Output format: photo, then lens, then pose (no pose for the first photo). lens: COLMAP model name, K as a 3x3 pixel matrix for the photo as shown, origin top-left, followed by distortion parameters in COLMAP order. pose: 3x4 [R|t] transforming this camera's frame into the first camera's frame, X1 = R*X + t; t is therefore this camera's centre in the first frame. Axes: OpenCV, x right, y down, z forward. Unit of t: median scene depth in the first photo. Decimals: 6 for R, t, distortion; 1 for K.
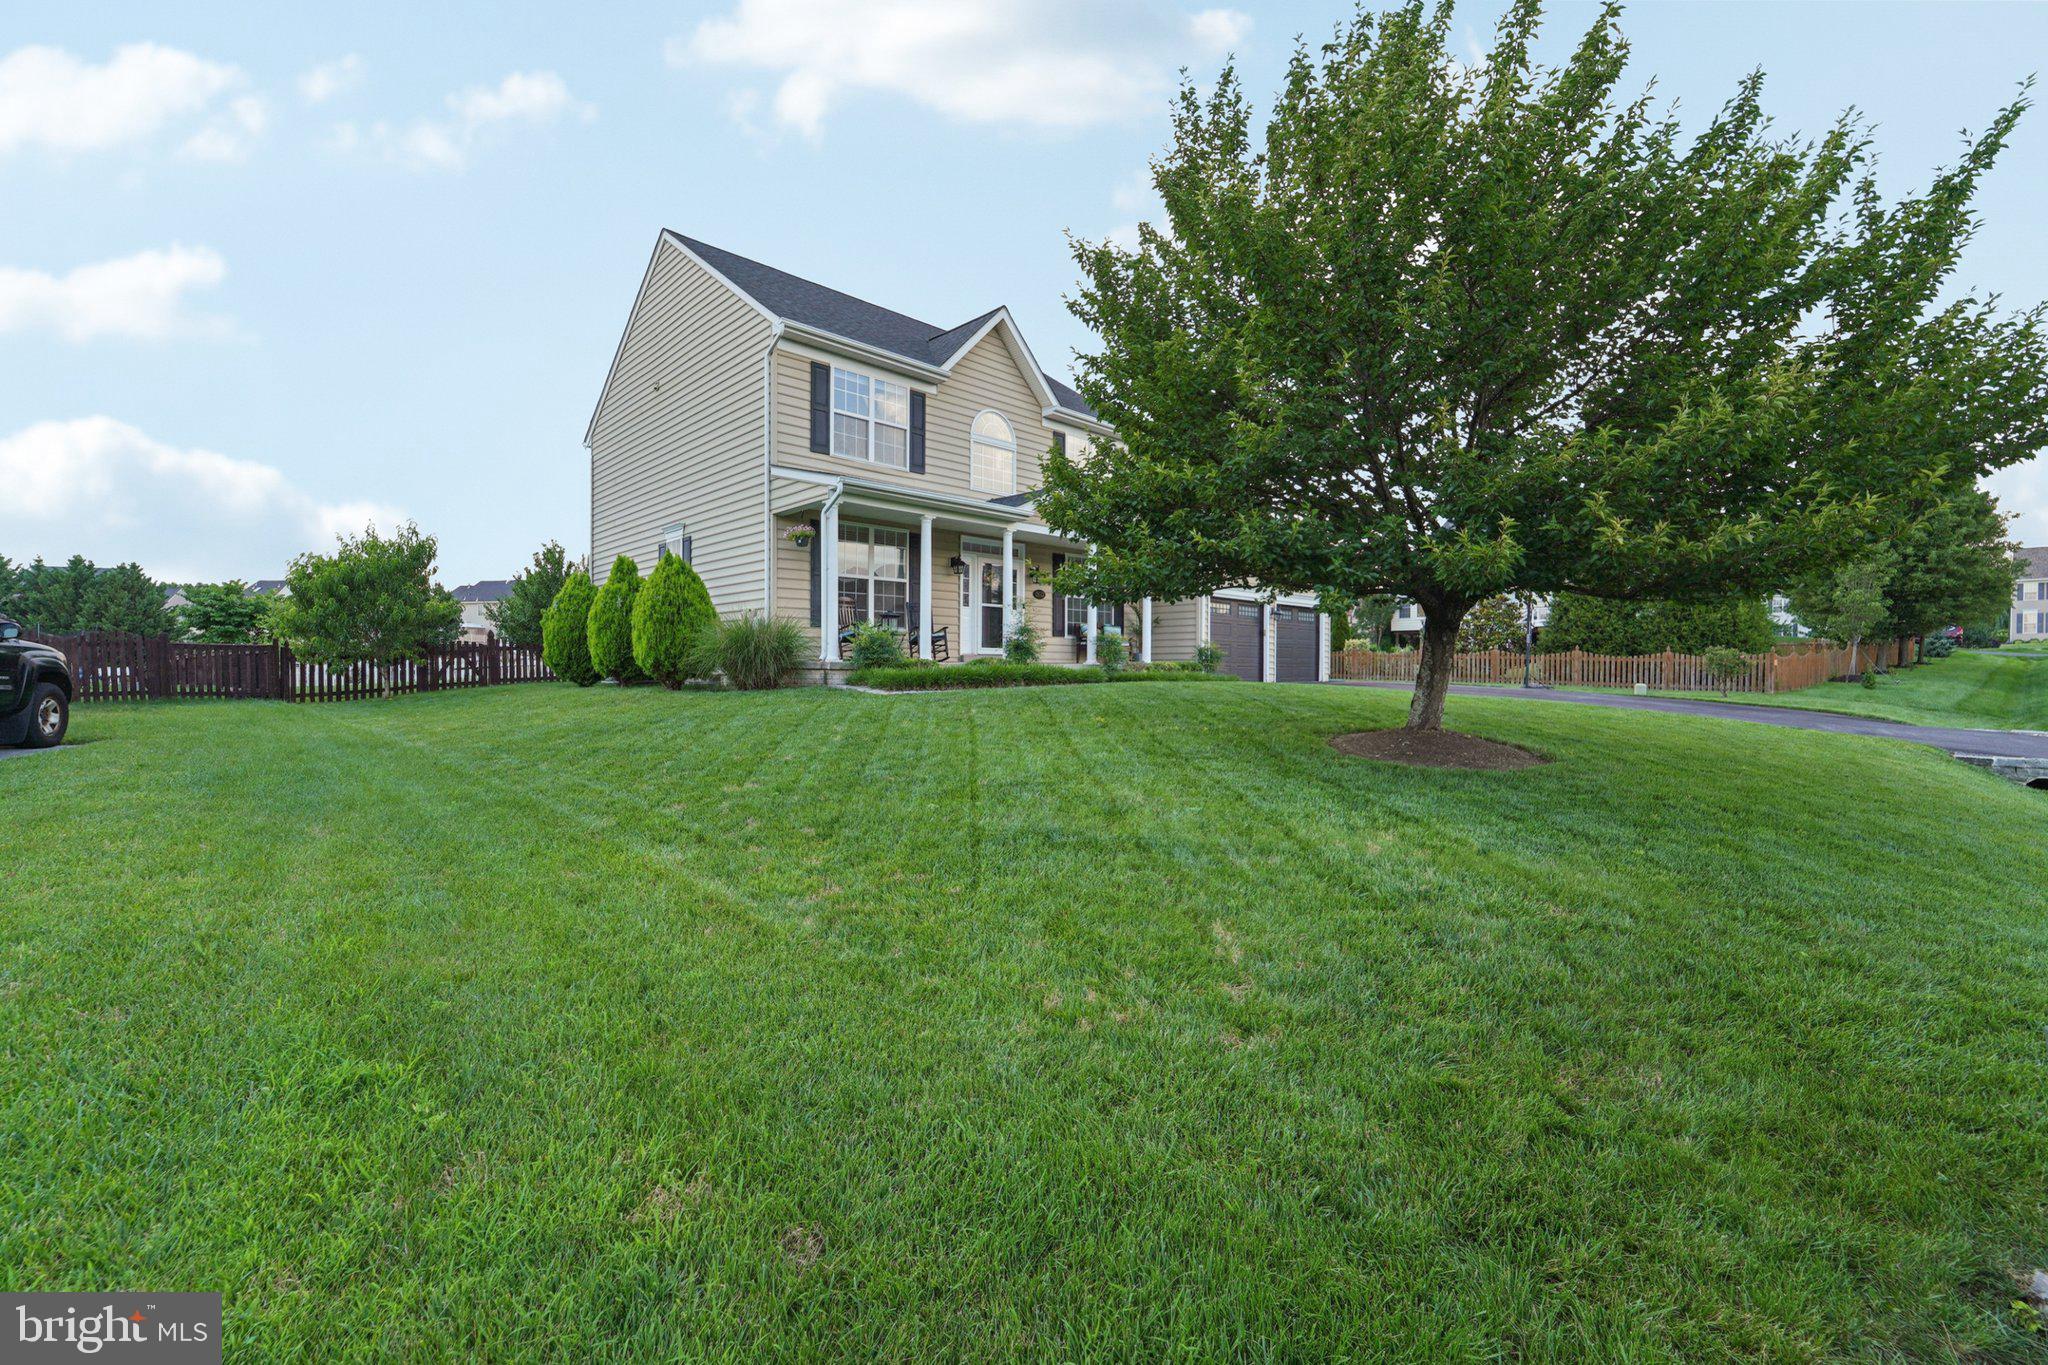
lens RADIAL K [[823.9, 0, 1024.3], [0, 823.9, 666.1], [0, 0, 1]] dist [-0.011473, 0.000258]
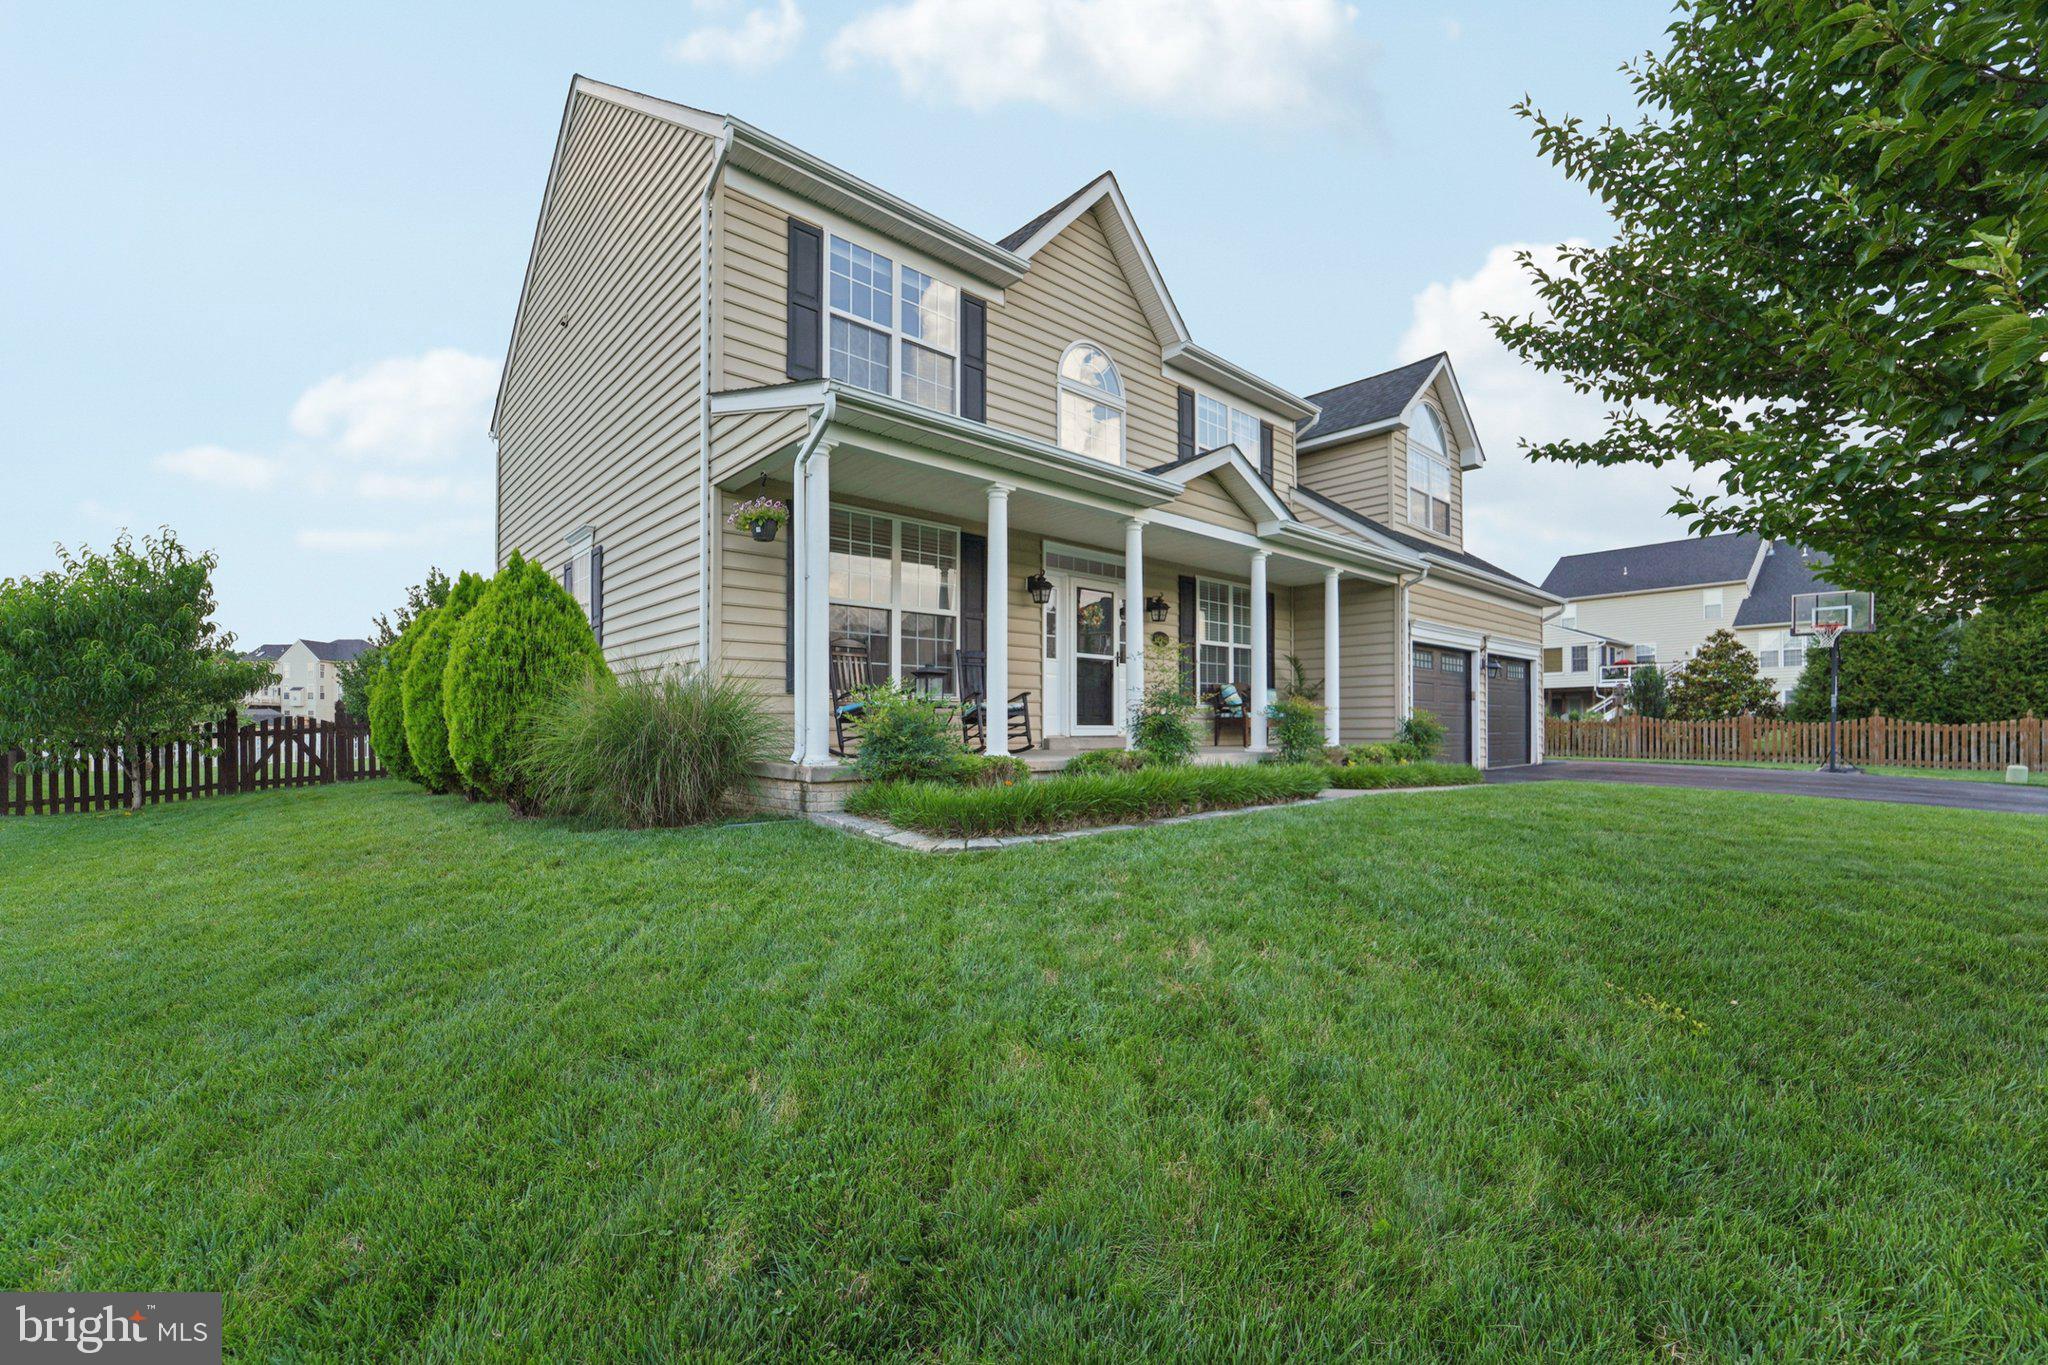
lens RADIAL K [[823.9, 0, 1026.0], [0, 823.9, 703.5], [0, 0, 1]] dist [-0.011473, 0.000258]
pose [[0.999534, -0.006699, -0.029772, -0.077843], [0.005875, 0.999600, -0.027681, -0.023668], [0.029945, 0.027493, 0.999173, 0.426626]]
